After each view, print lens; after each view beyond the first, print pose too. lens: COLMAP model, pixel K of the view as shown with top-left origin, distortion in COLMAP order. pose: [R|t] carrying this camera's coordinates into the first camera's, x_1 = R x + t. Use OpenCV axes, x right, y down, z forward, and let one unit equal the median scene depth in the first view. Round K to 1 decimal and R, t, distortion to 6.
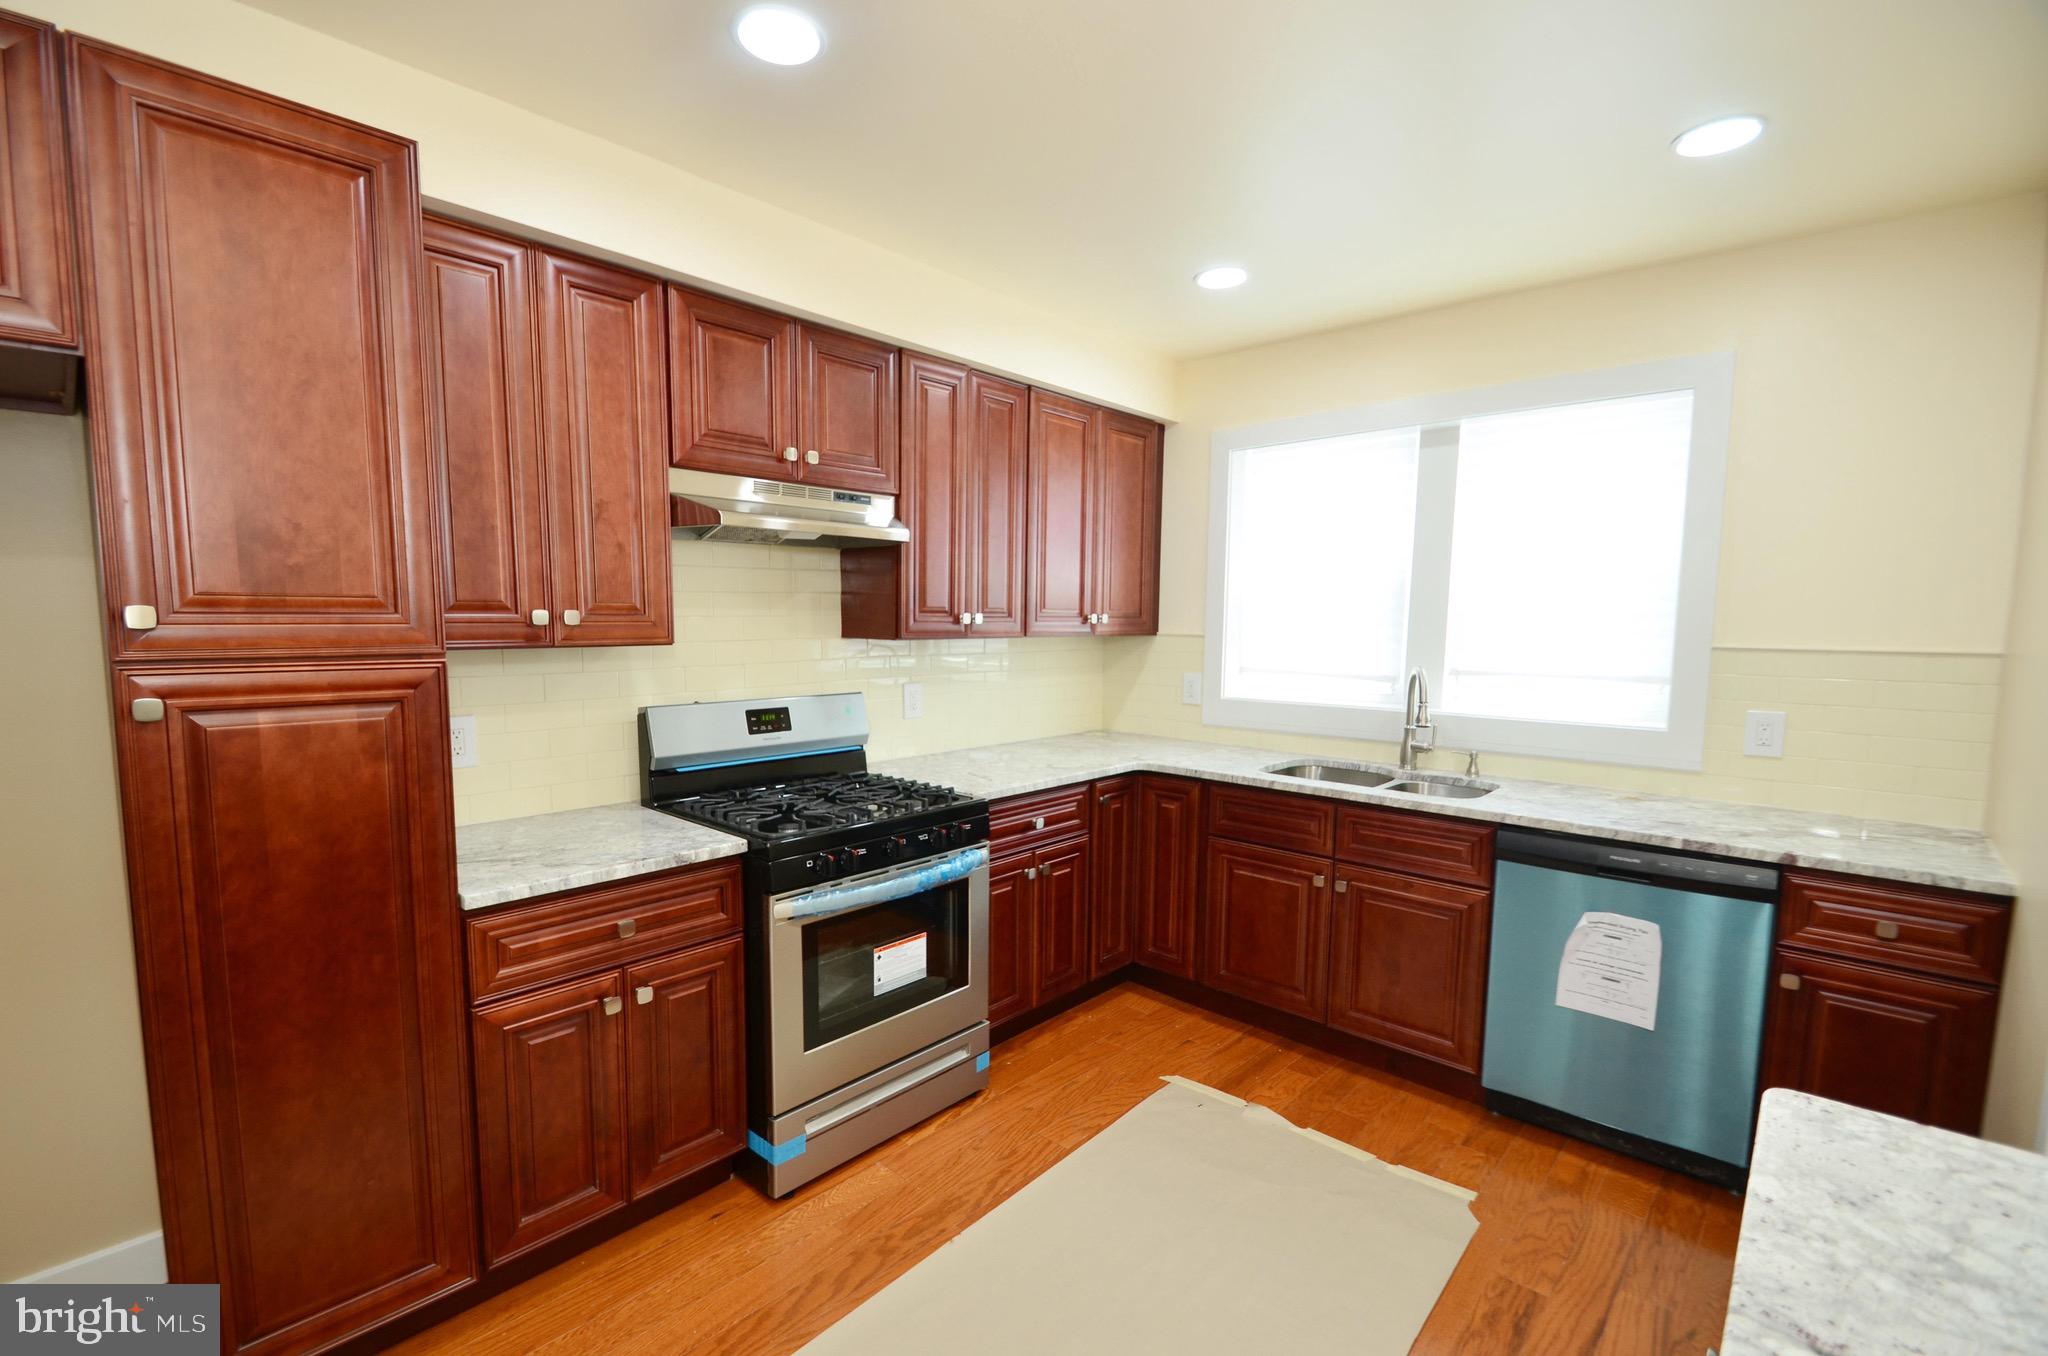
lens RADIAL K [[885.7, 0, 995.2], [0, 885.7, 711.8], [0, 0, 1]] dist [0.003084, -0.009657]
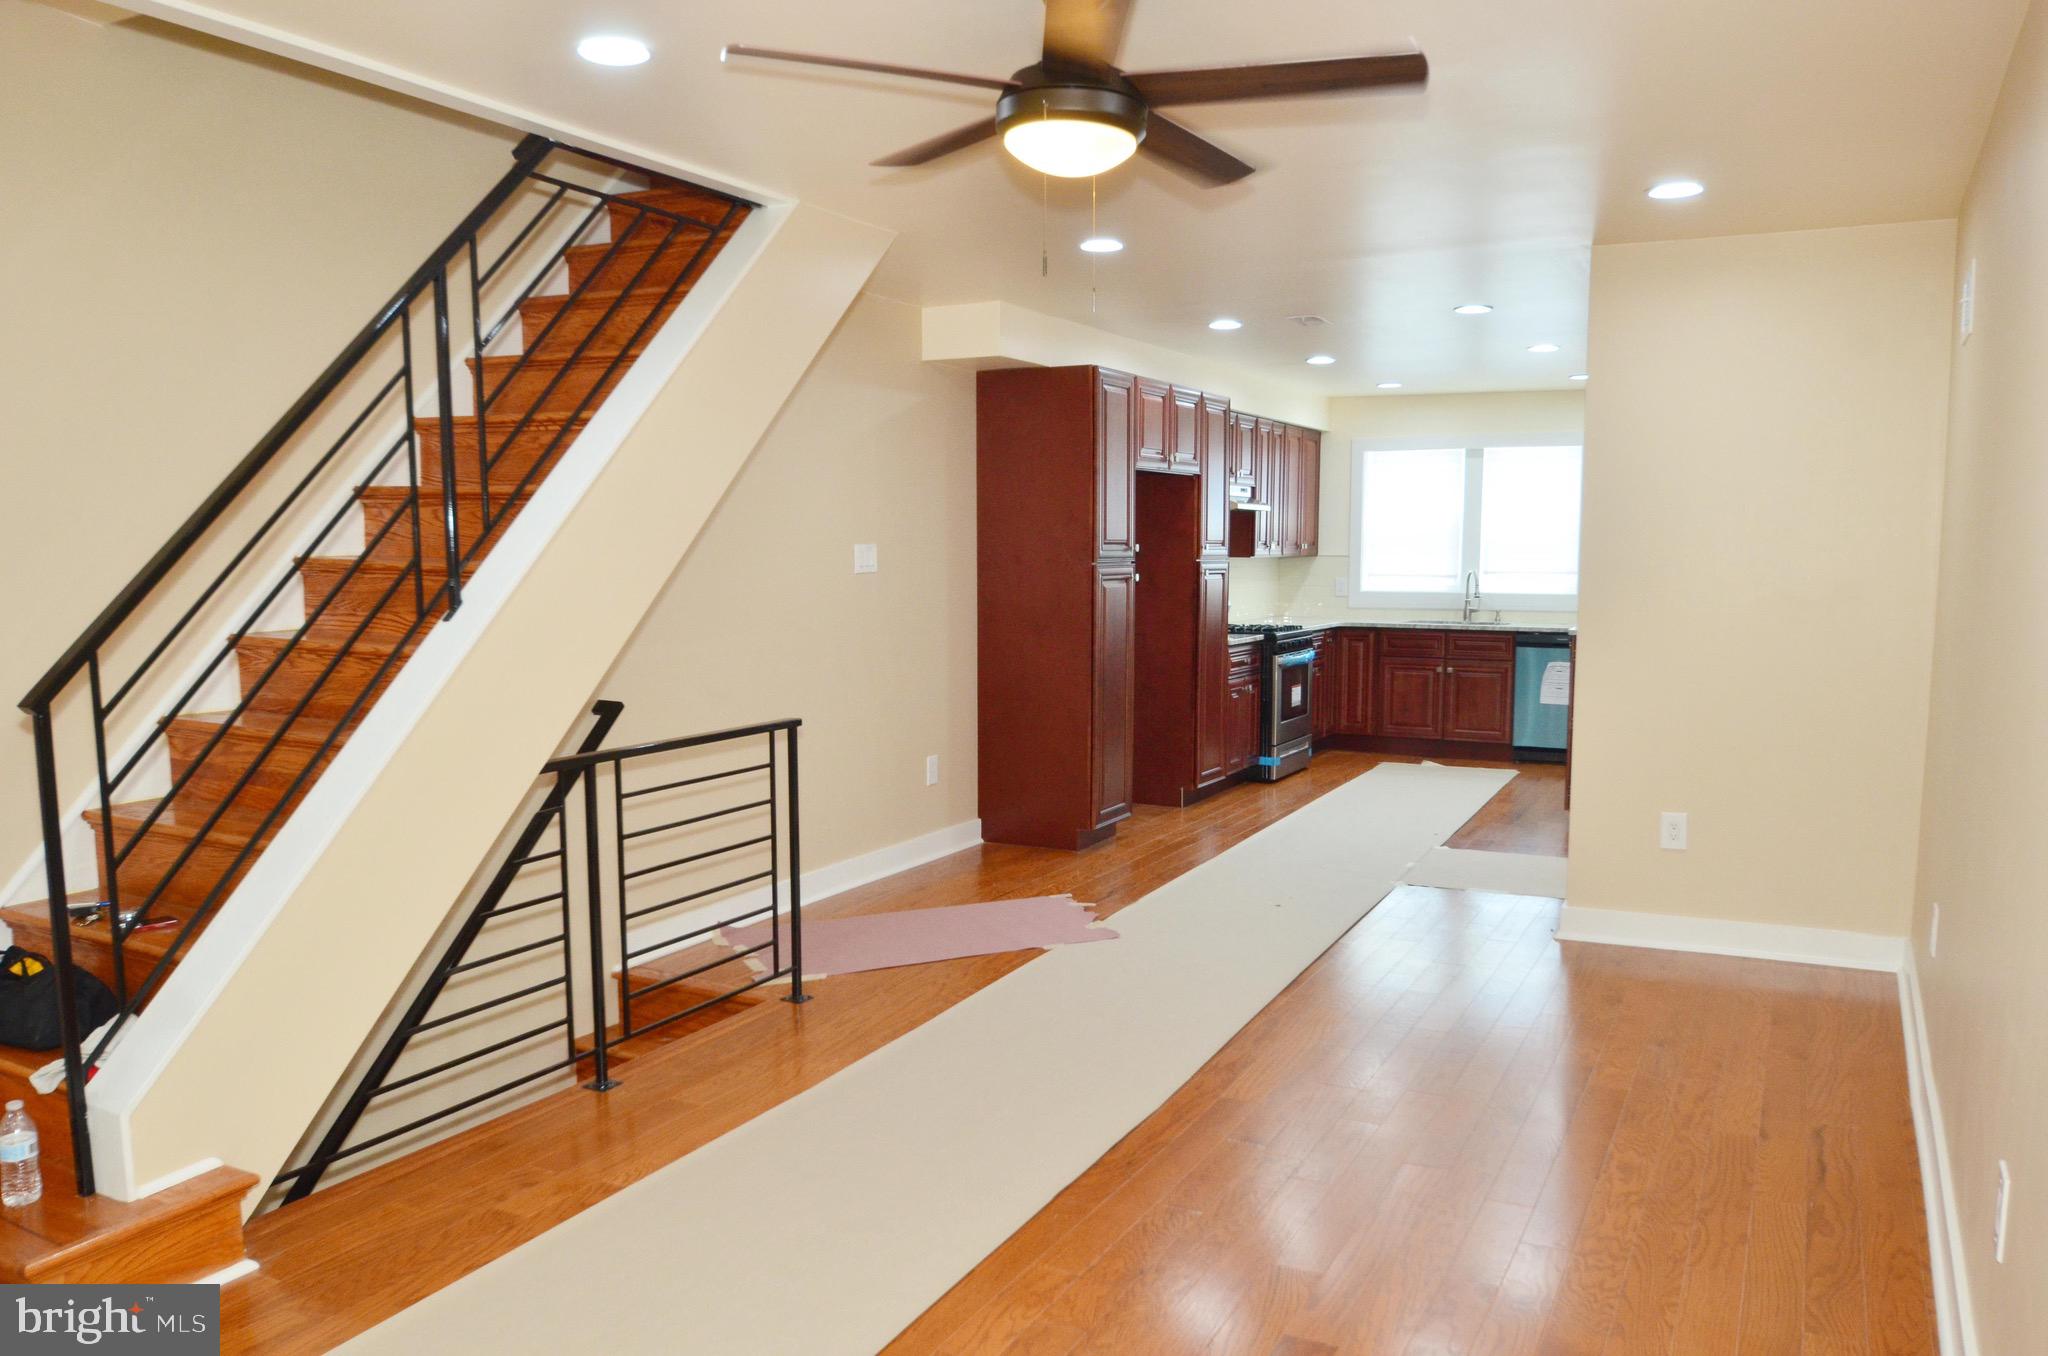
lens RADIAL K [[1522.2, 0, 1018.2], [0, 1522.2, 682.2], [0, 0, 1]] dist [-0.026643, -0.001348]
pose [[0.962559, -0.031011, 0.269293, -1.794801], [0.034345, 0.999381, -0.007678, 0.242844], [-0.268888, 0.016639, 0.963028, -2.526283]]
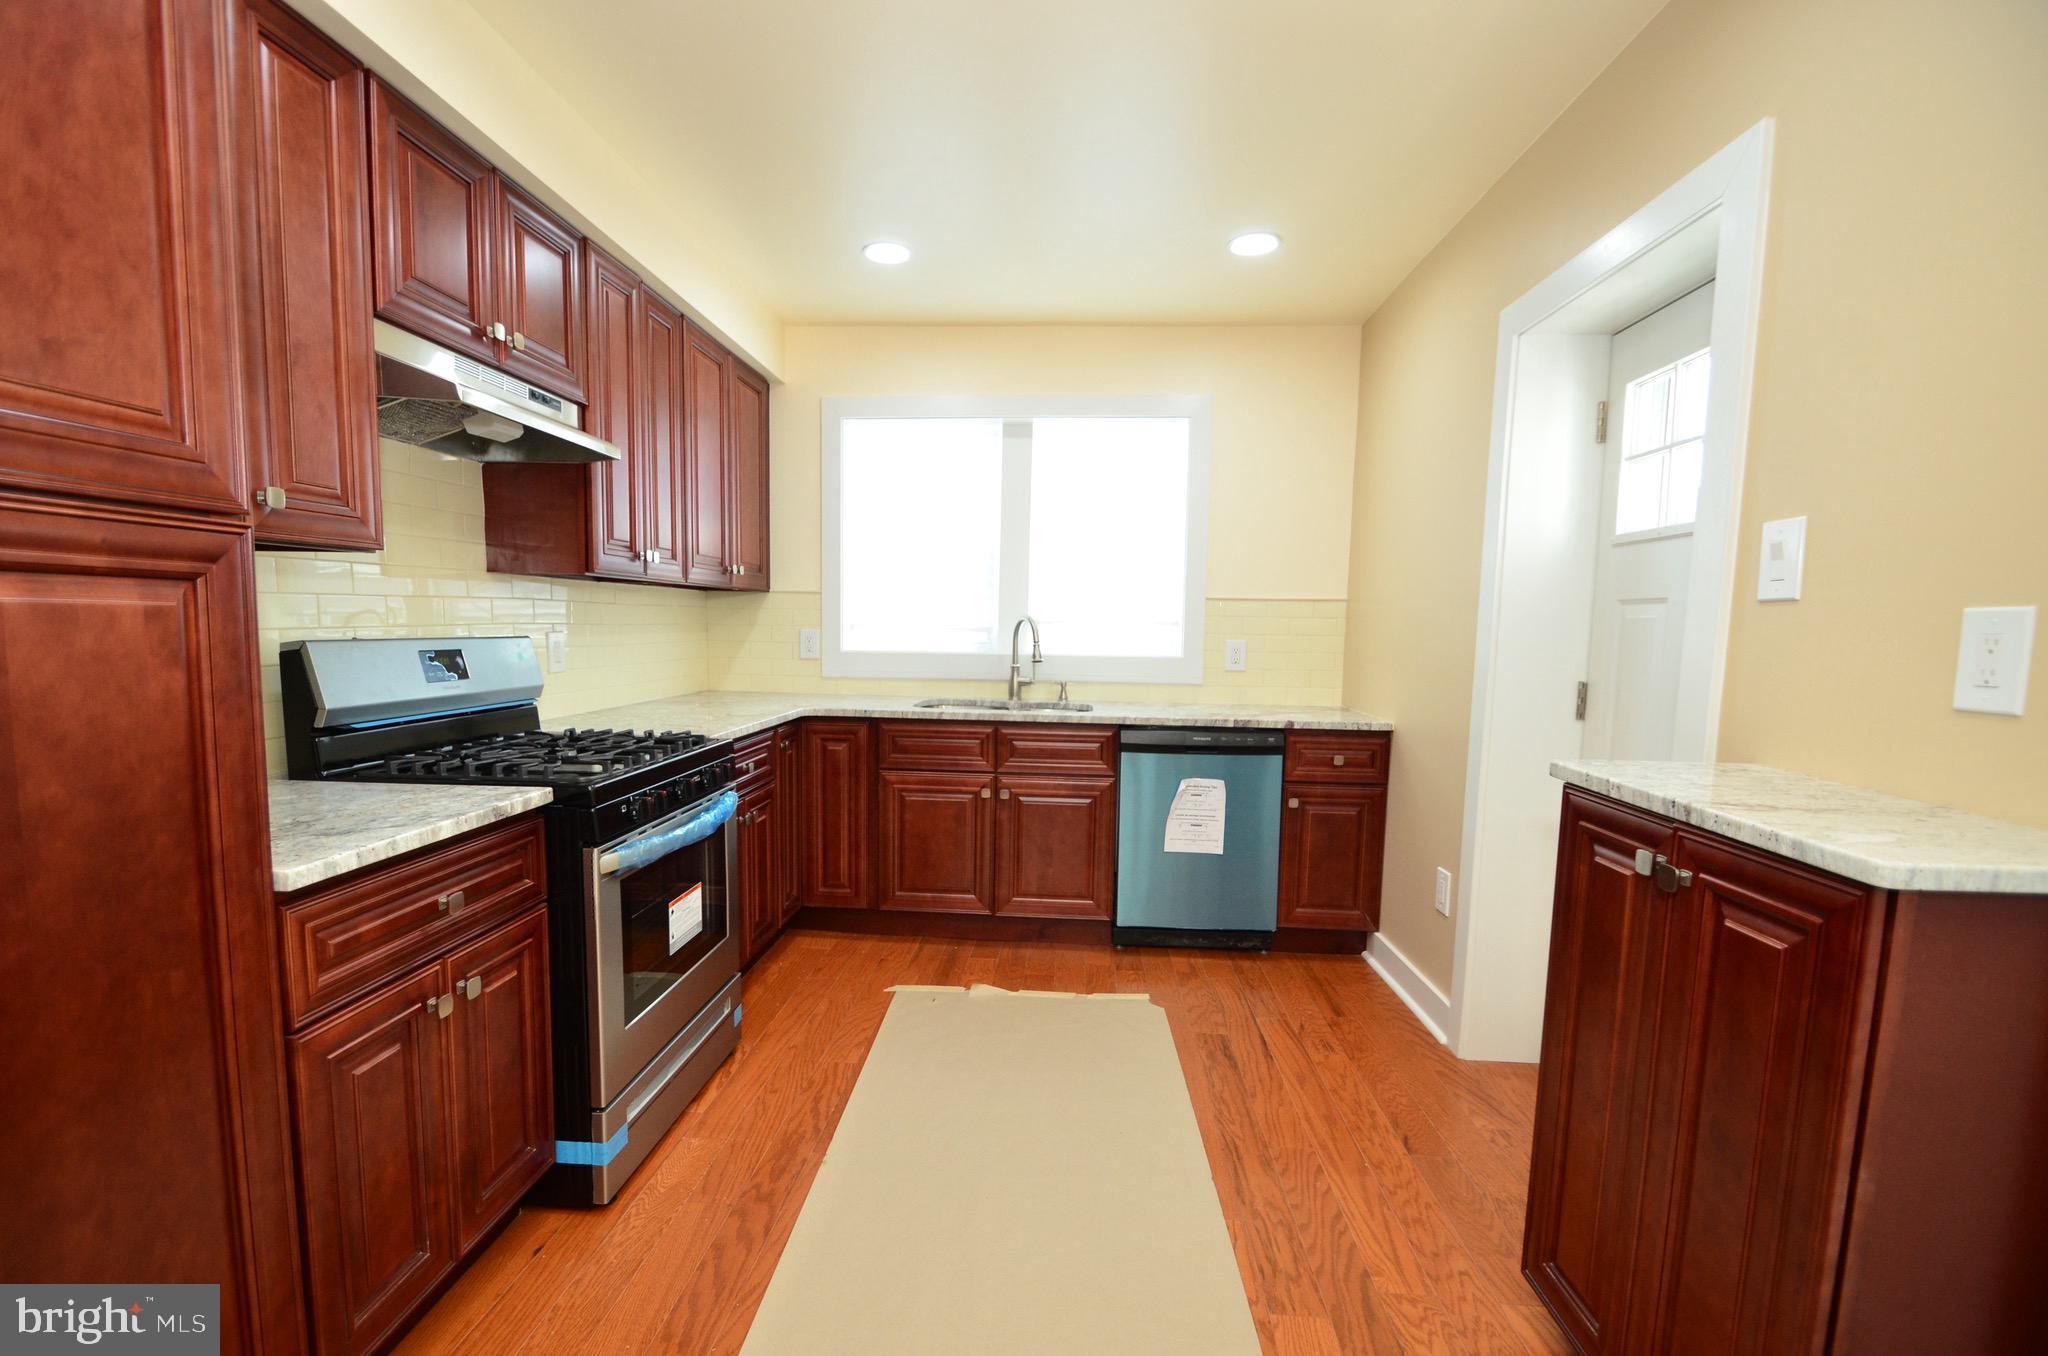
lens RADIAL K [[885.7, 0, 1002.0], [0, 885.7, 714.3], [0, 0, 1]] dist [0.003084, -0.009657]
pose [[0.779809, -0.058901, 0.623240, -0.390517], [0.055515, 0.998148, 0.024872, 0.066133], [-0.623551, 0.015204, 0.781635, 0.072433]]
